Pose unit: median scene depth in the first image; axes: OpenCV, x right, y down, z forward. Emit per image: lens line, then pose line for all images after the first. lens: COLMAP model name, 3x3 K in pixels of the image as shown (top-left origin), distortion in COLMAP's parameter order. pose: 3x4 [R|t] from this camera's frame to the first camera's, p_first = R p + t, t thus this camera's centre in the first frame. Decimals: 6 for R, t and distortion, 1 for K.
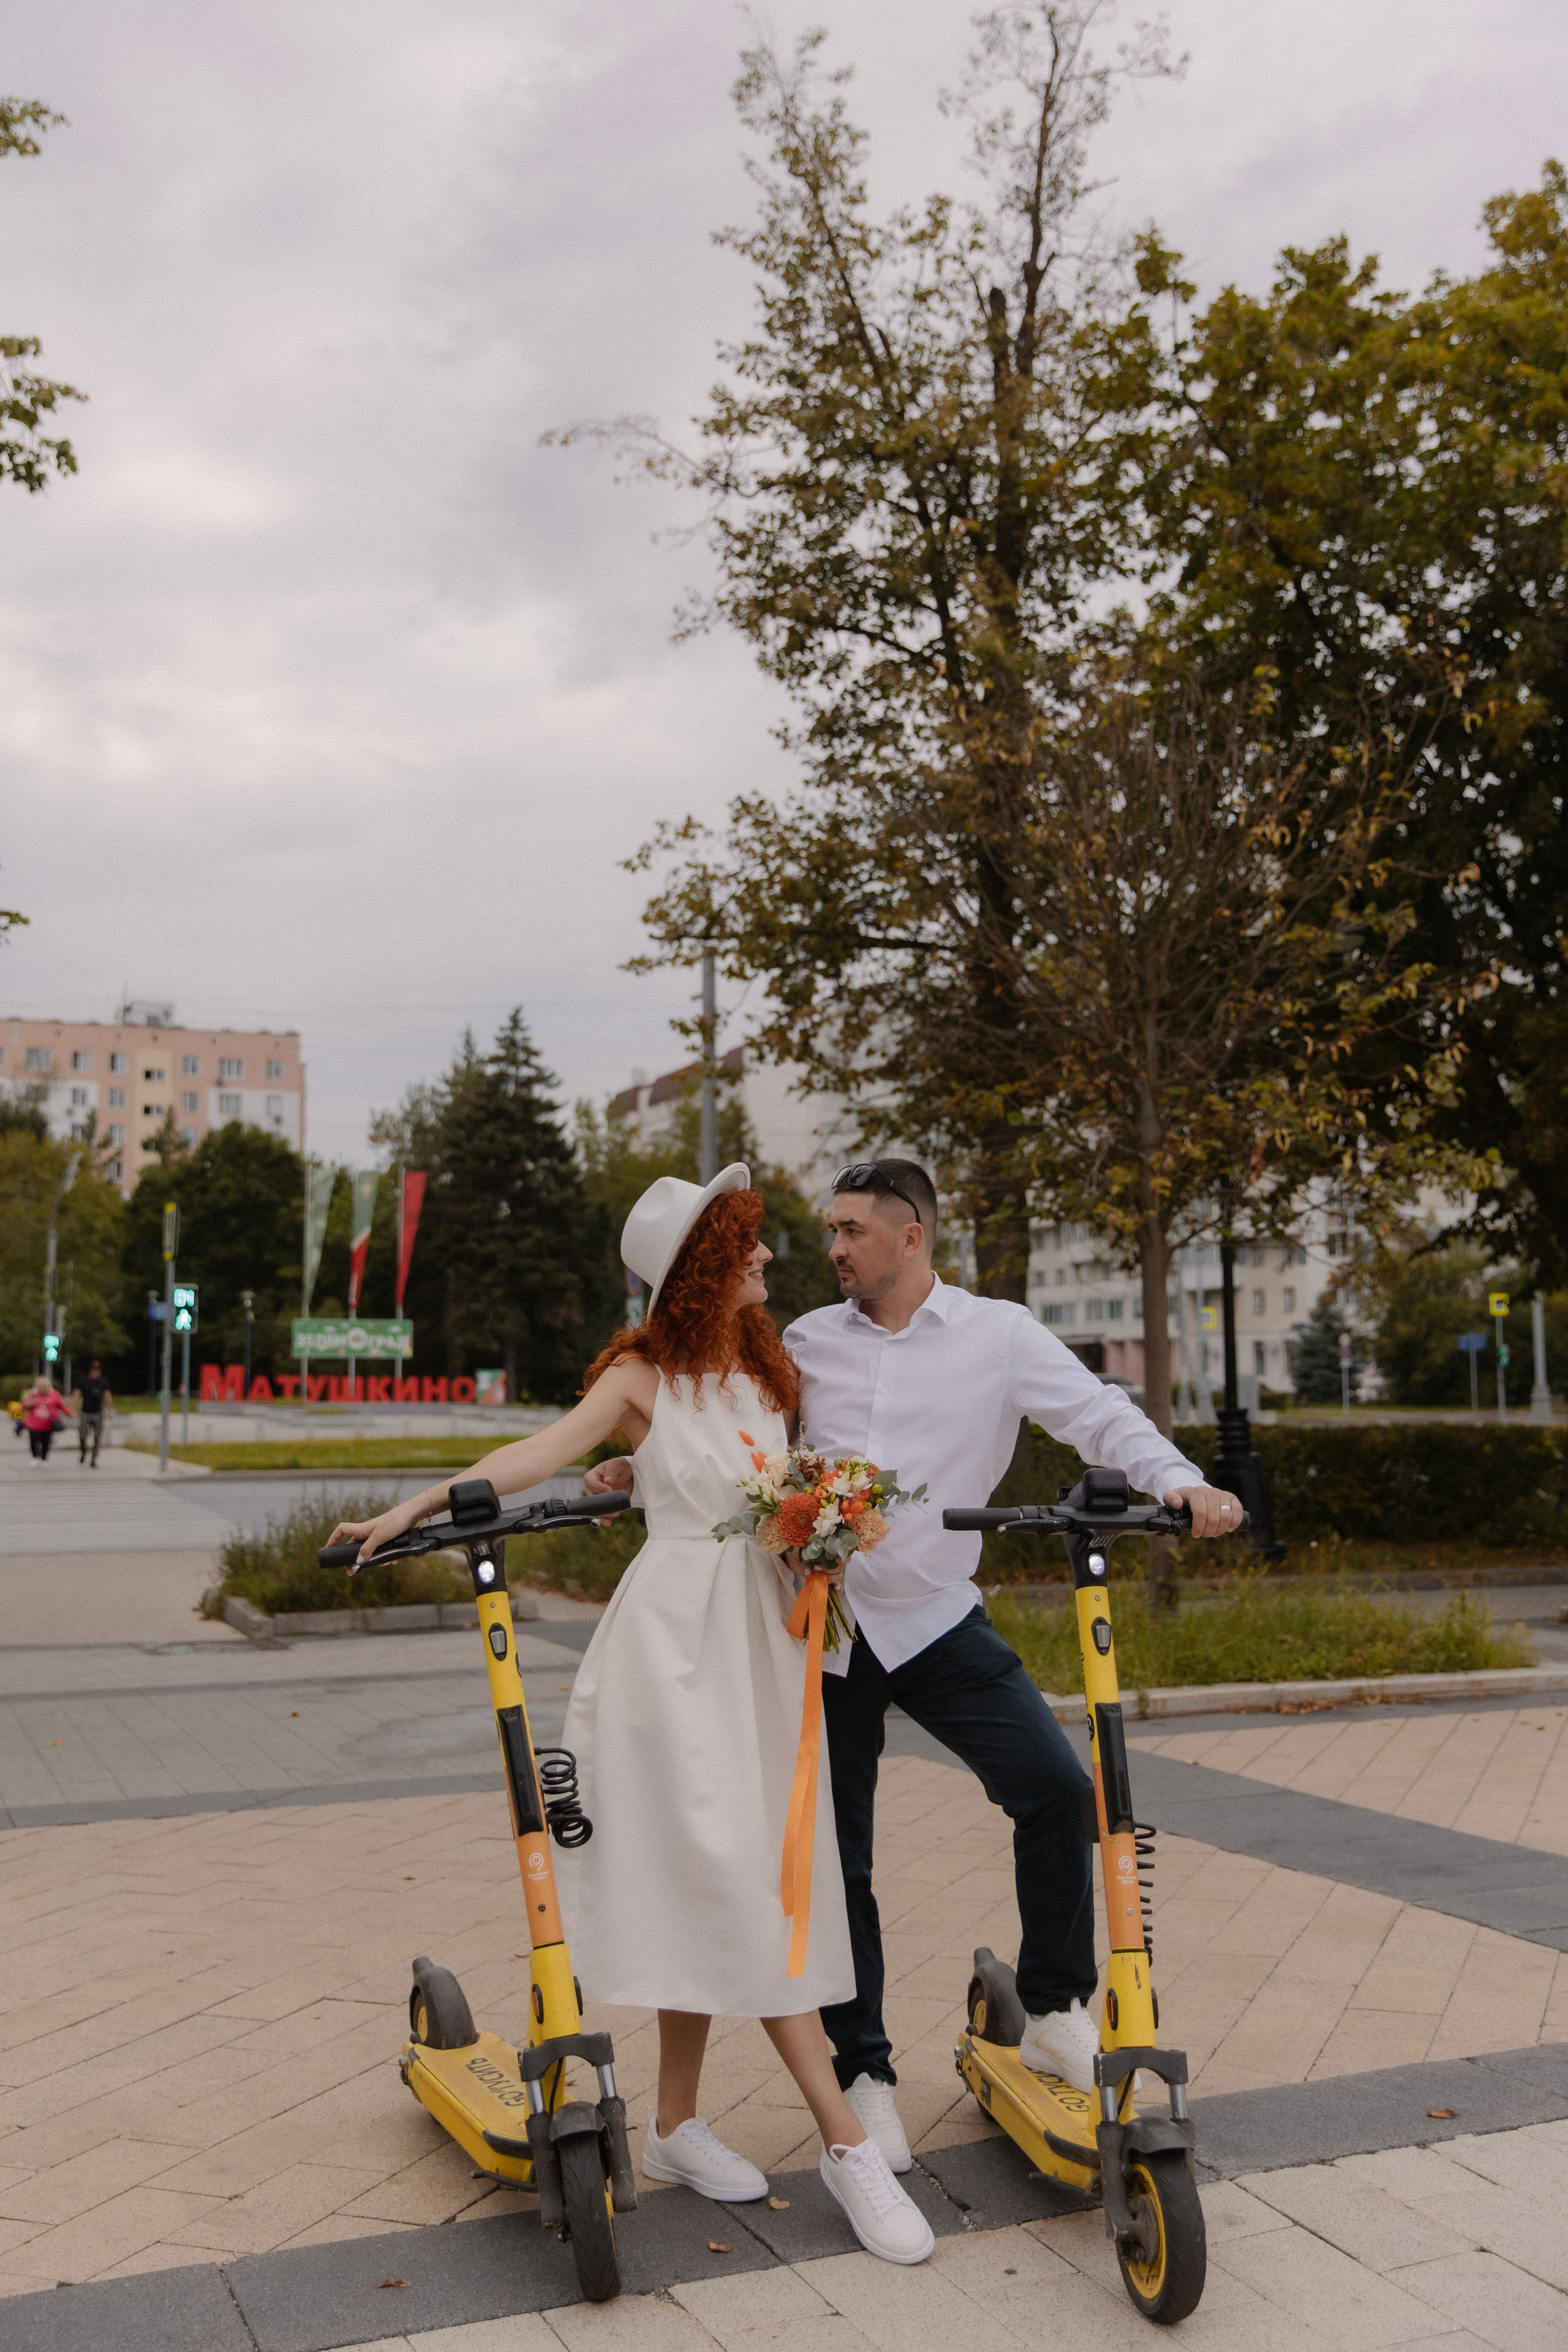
lens RADIAL K [[2379.2, 0, 821.1], [0, 2379.2, 1194.8], [0, 0, 1]] dist [-0.018960, 0.000645]
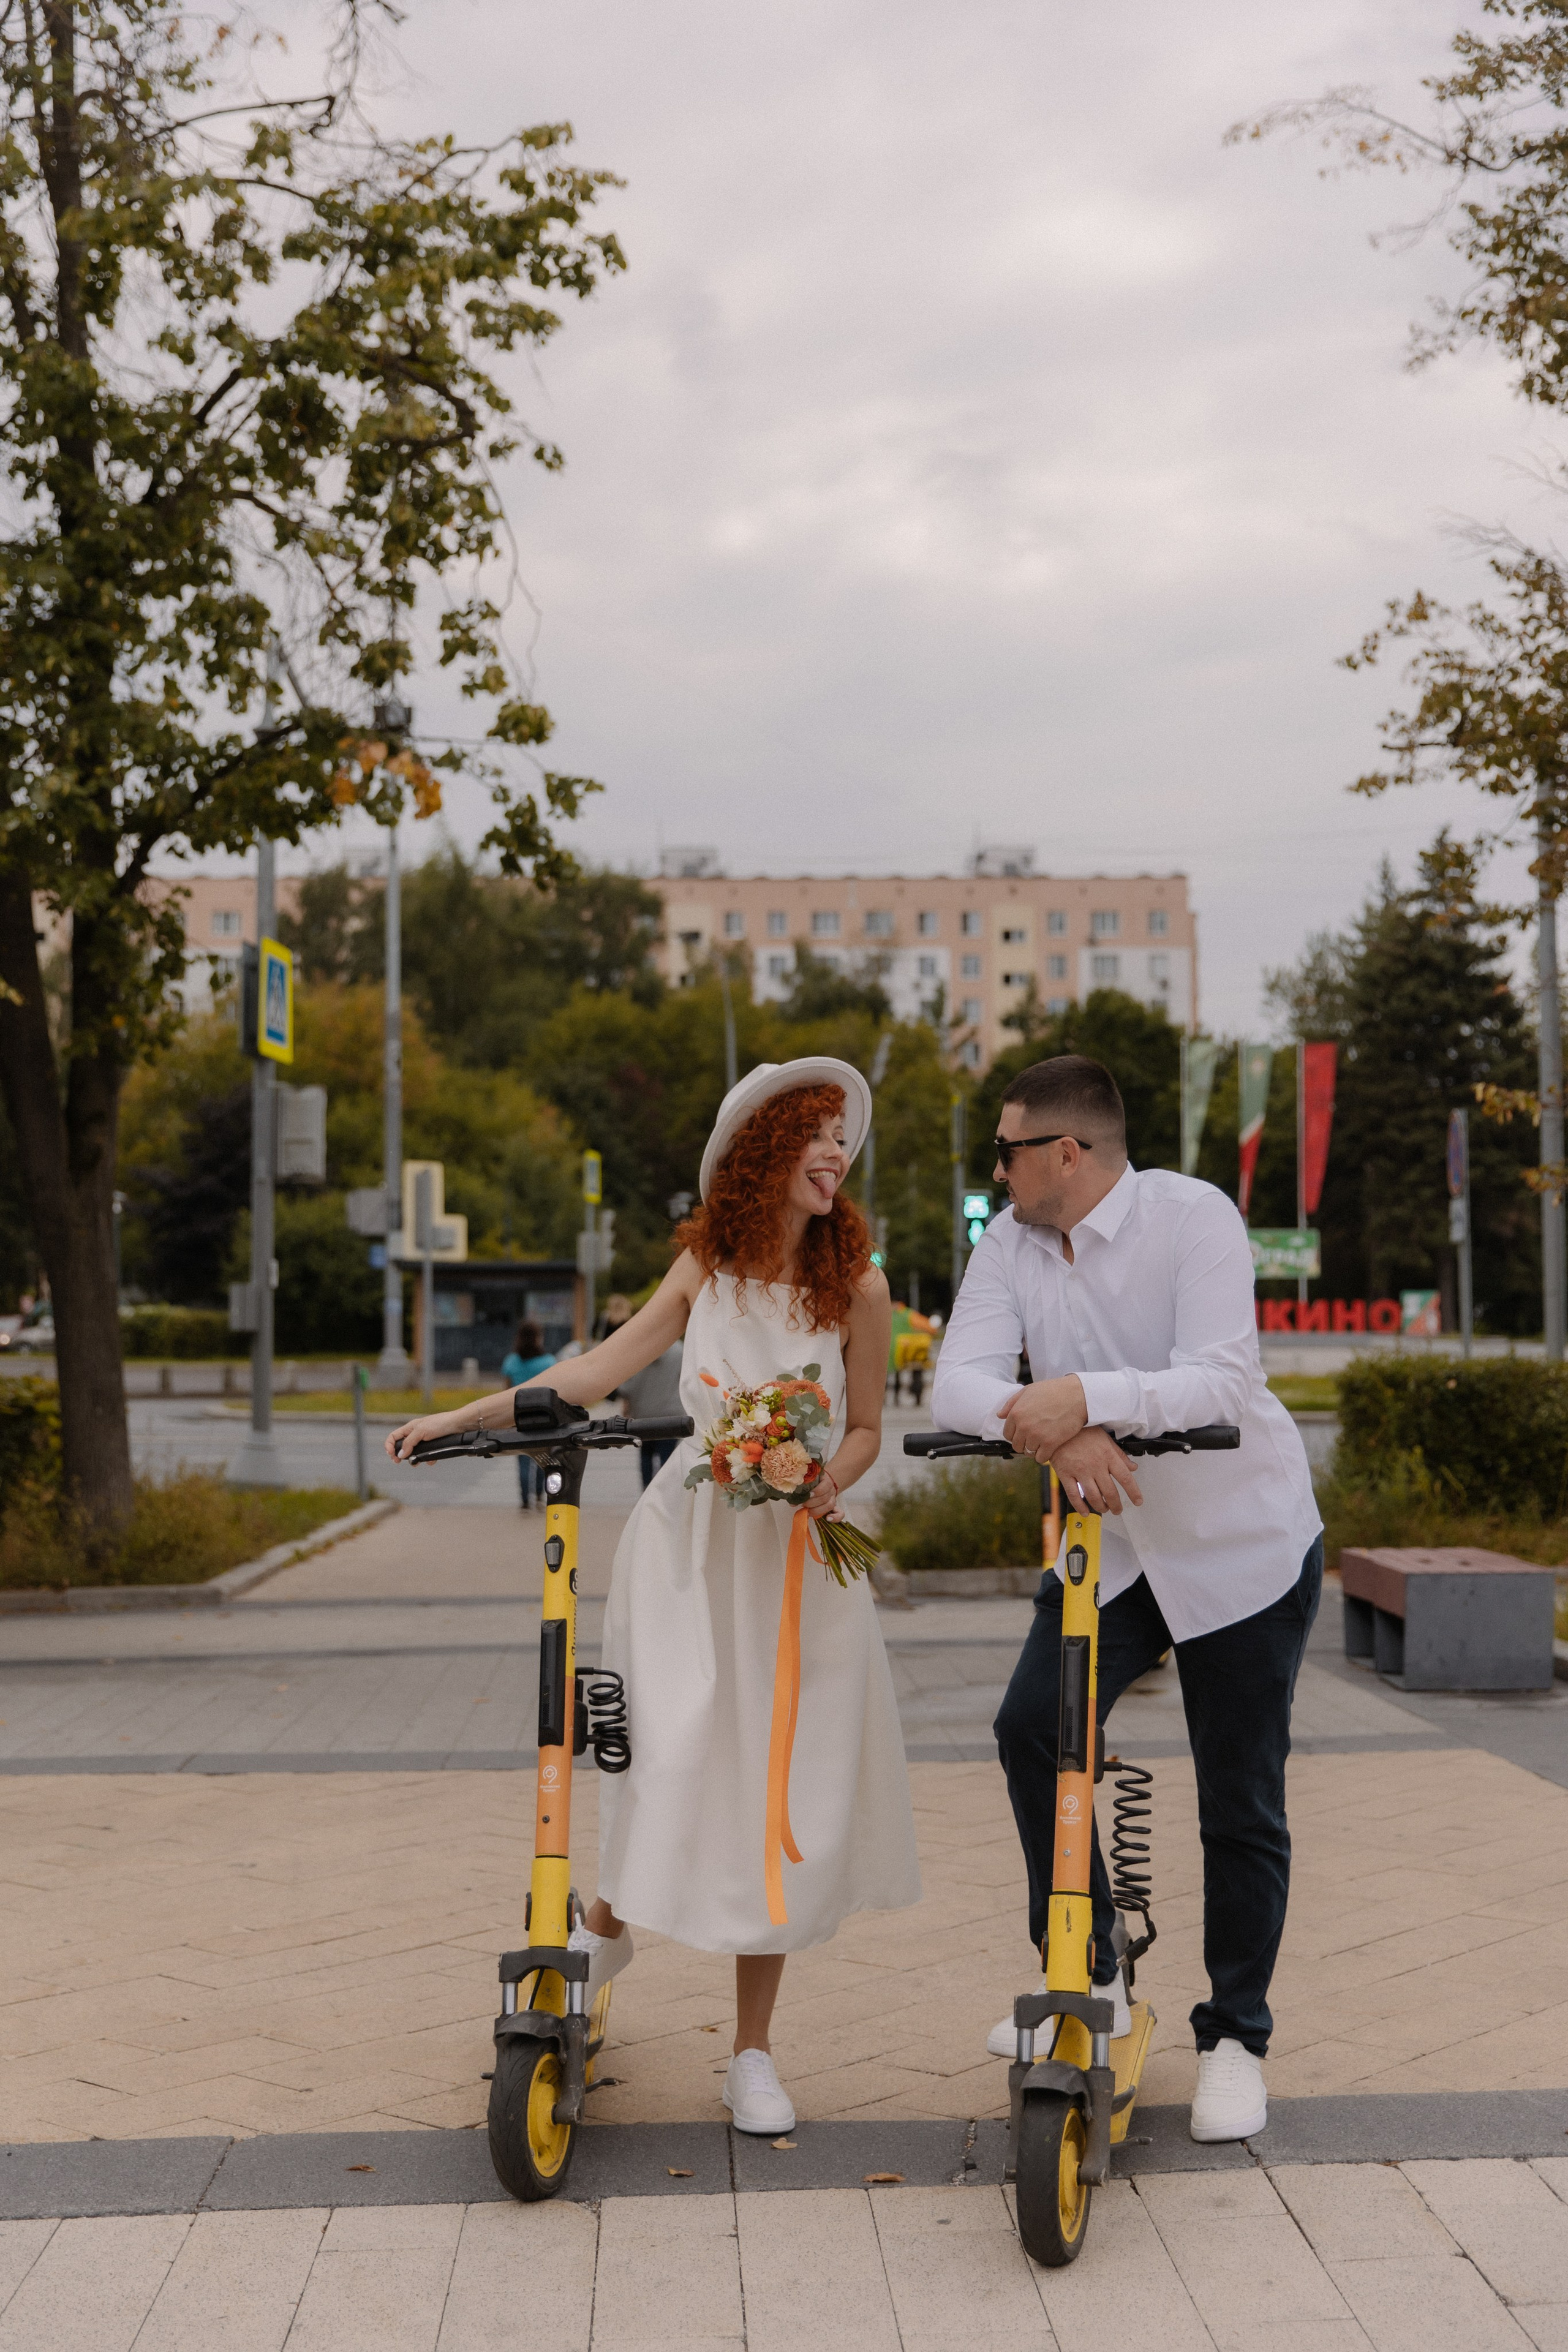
lens RADIAL K [[3023.0, 0, 784.5], [0, 3023.0, 1257.2], [0, 0, 1]] dist [0.000495, -0.040354]
pose [[0.931413, -0.010306, -0.363817, 0.106875], [0.032673, 0.997931, 0.055377, -0.000346], [0.362494, -0.063466, 0.929823, -0.029532]]
